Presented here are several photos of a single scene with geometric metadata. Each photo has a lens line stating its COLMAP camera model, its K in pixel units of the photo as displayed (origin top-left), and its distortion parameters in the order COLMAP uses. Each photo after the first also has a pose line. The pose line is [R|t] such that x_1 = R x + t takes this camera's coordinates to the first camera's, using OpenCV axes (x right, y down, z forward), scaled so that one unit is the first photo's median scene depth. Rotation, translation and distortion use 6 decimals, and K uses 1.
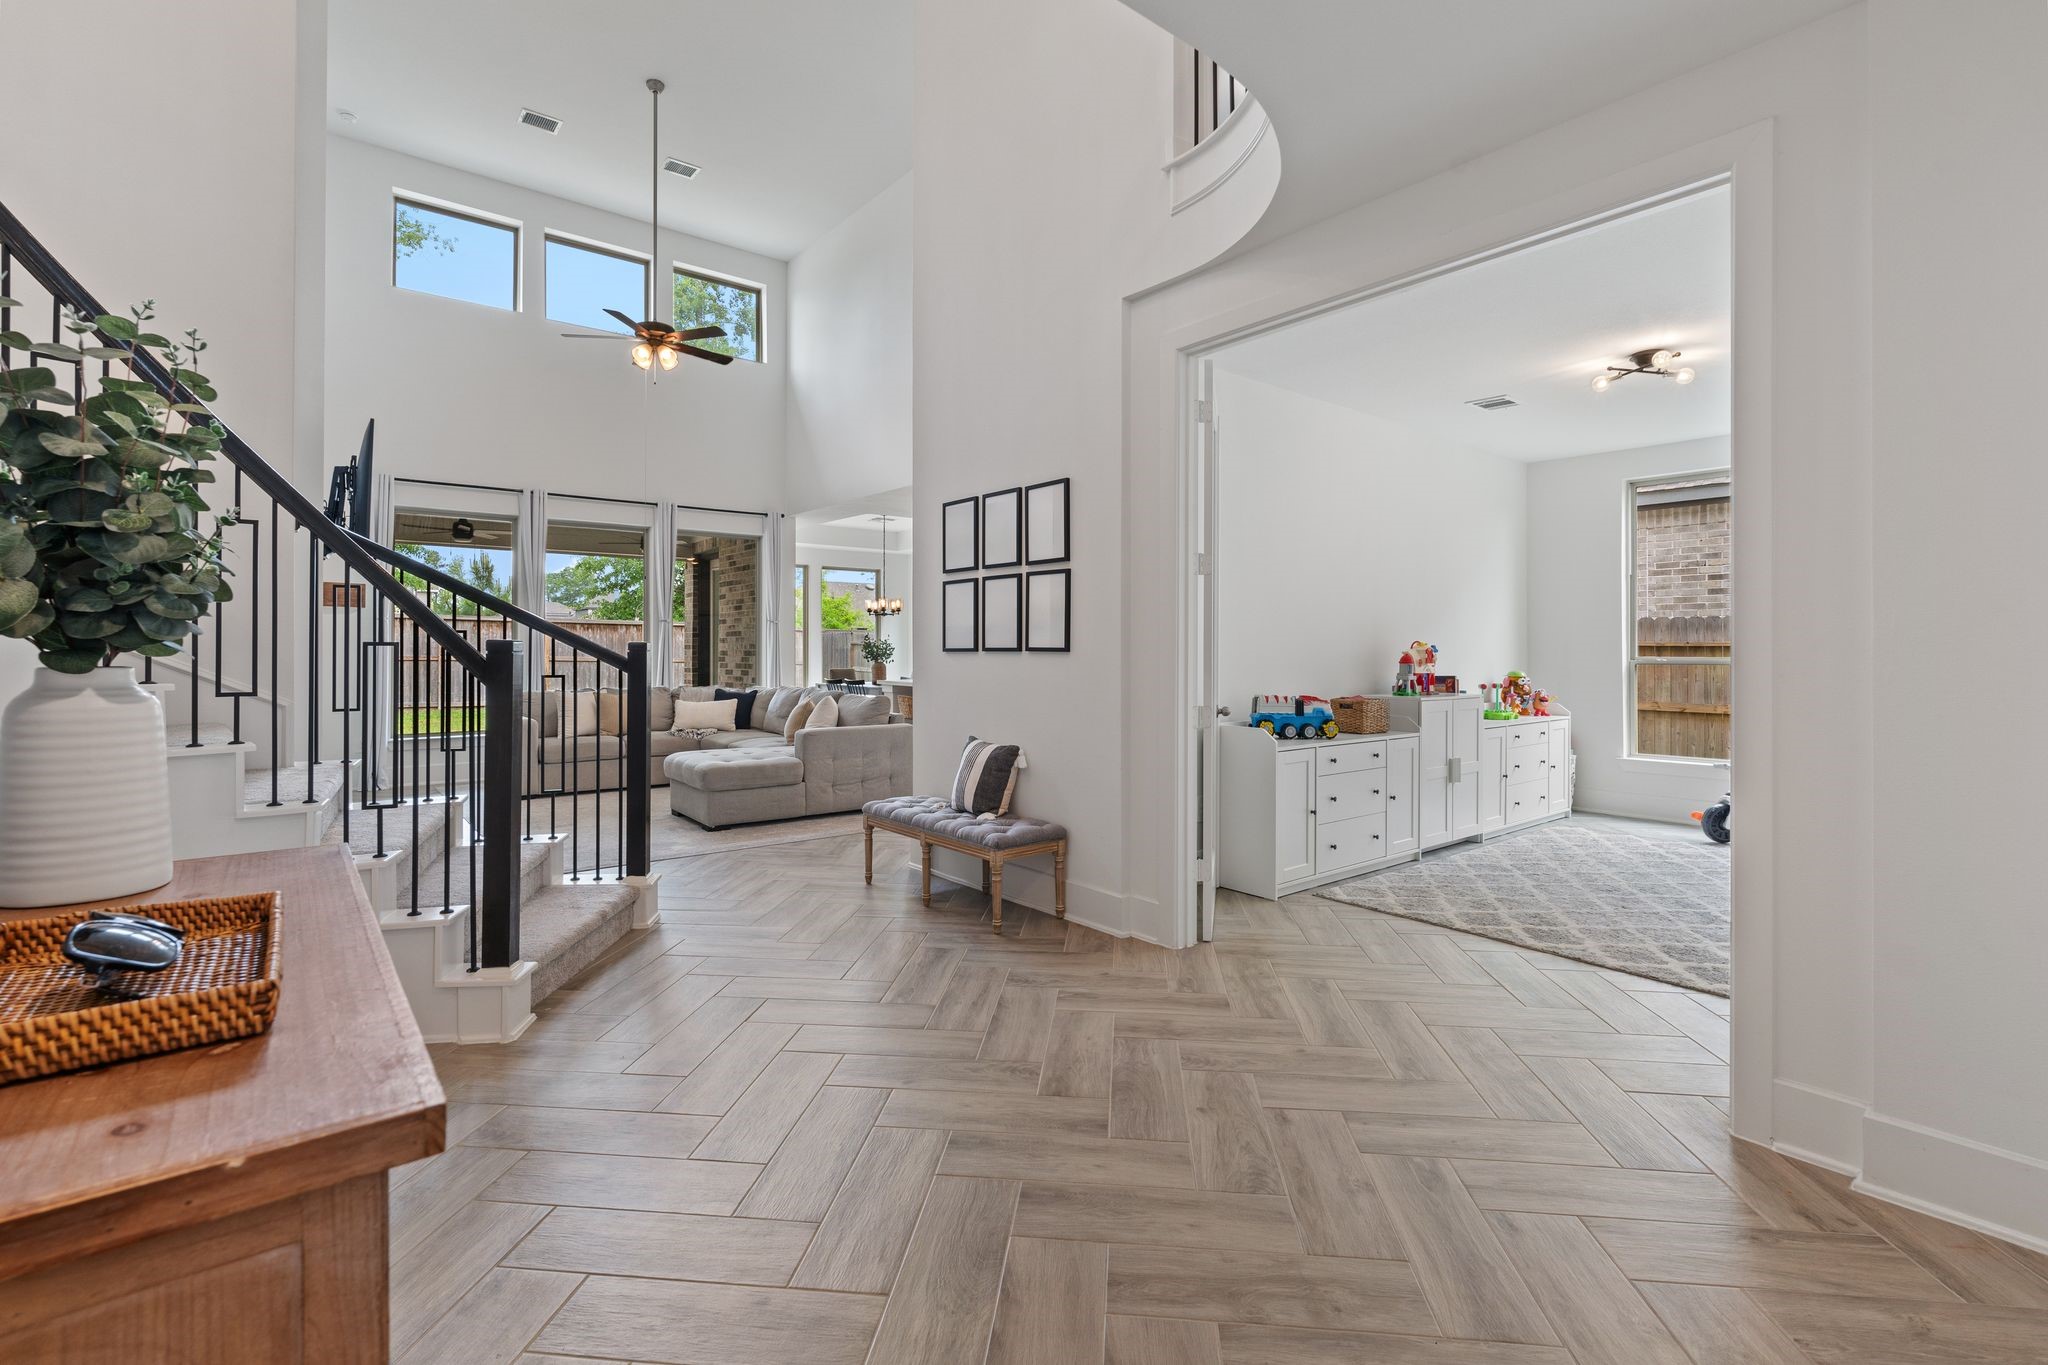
lens RADIAL K [[945.1, 0, 1026.4], [0, 945.1, 669.7], [0, 0, 1]] dist [0.001800, 0.000394]
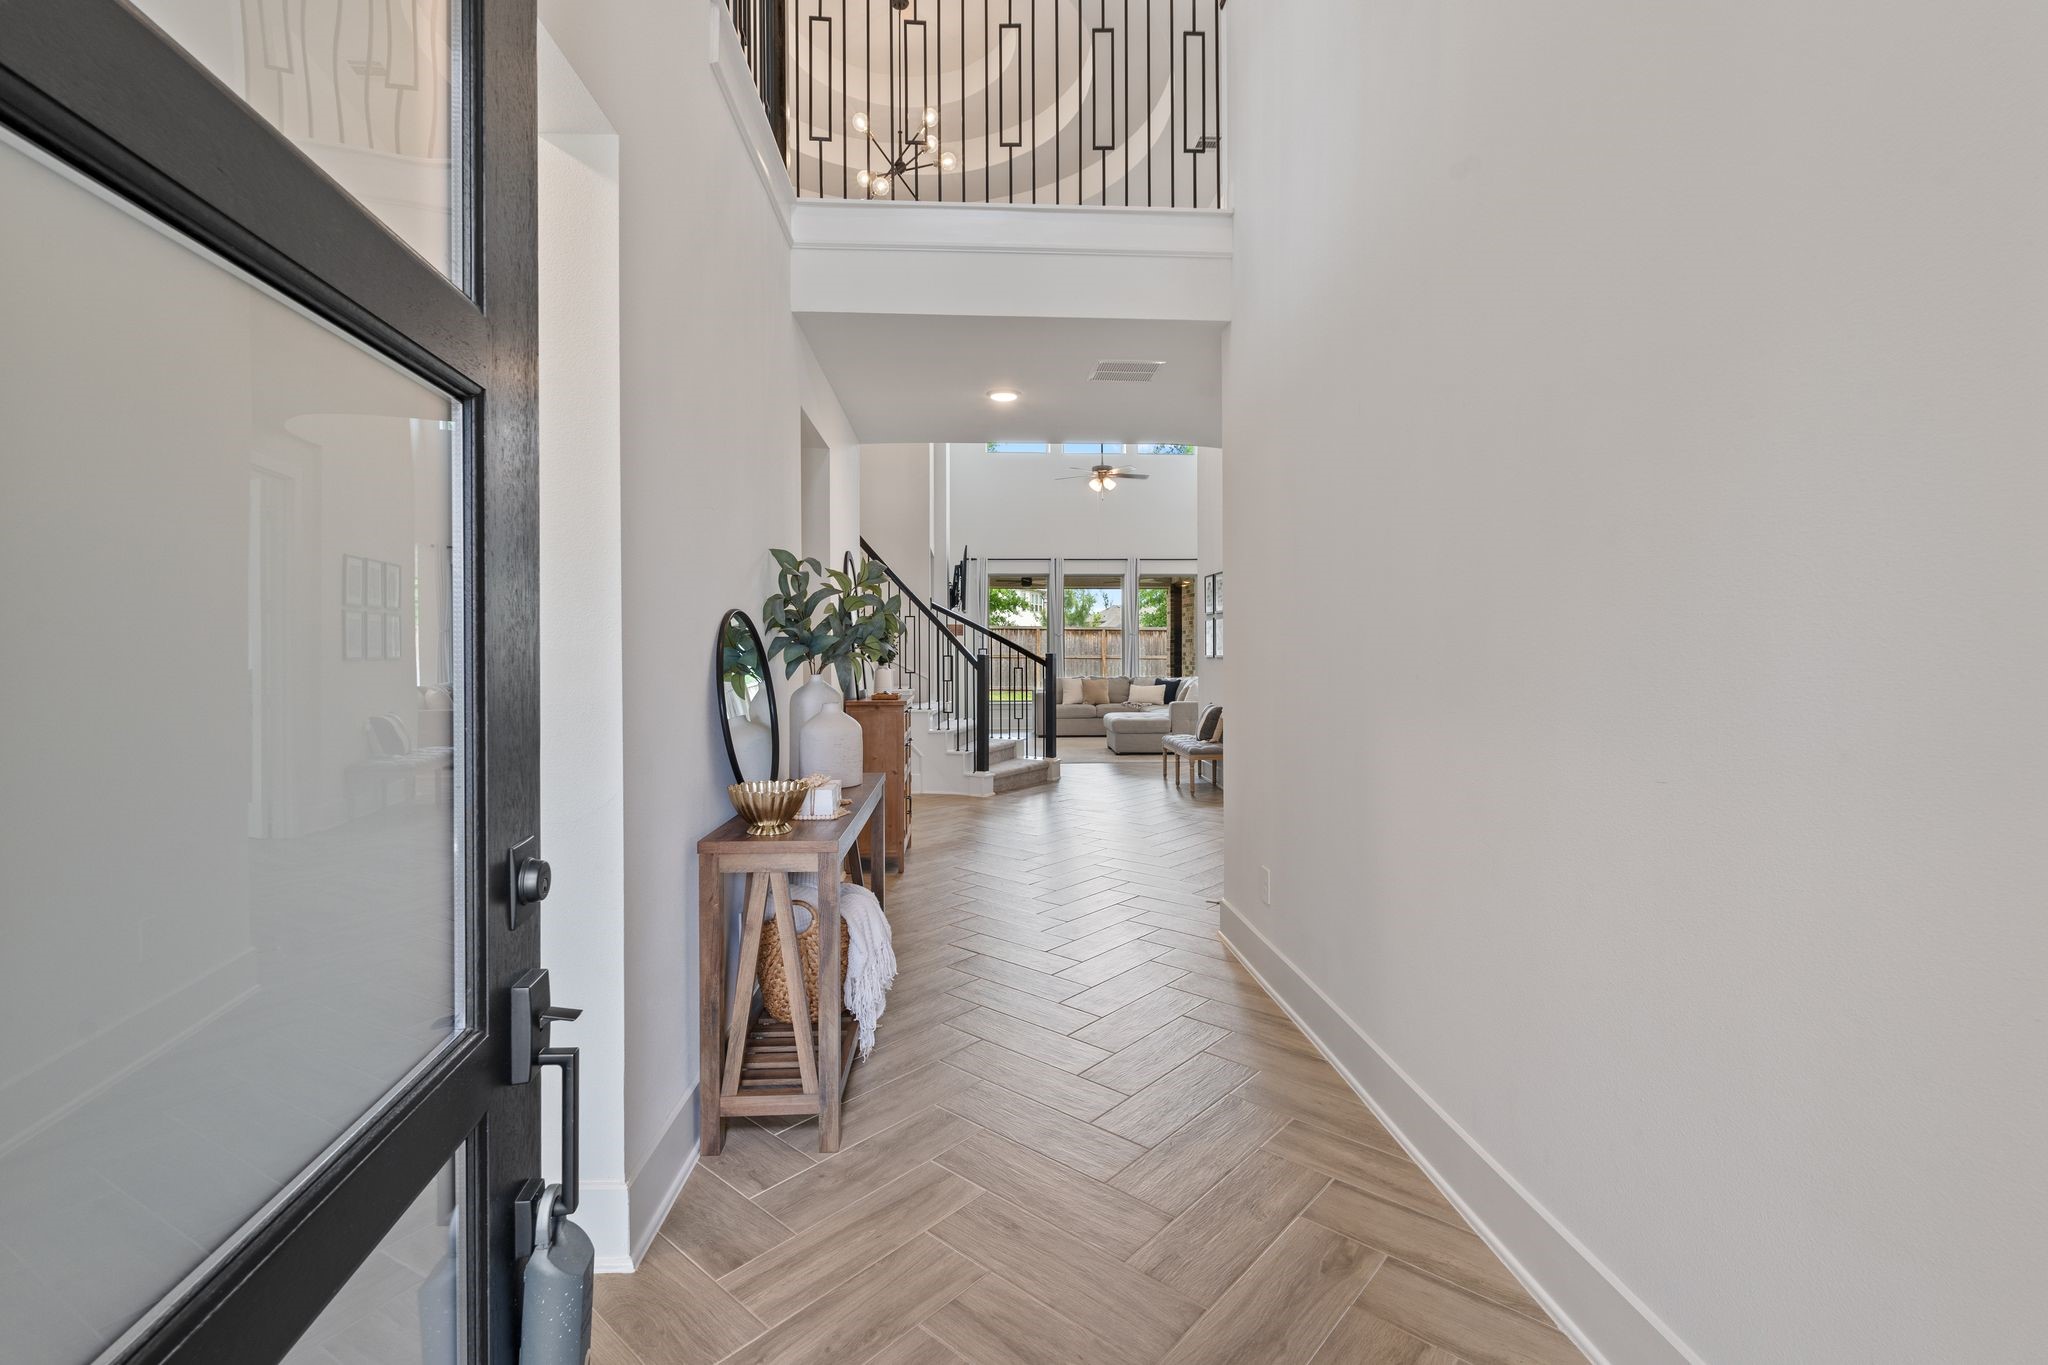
lens RADIAL K [[945.1, 0, 1023.4], [0, 945.1, 673.7], [0, 0, 1]] dist [0.001800, 0.000394]
pose [[0.825384, -0.002361, -0.564567, 0.788412], [0.007077, 0.999956, 0.006165, 0.005019], [0.564527, -0.009084, 0.825364, -0.867307]]
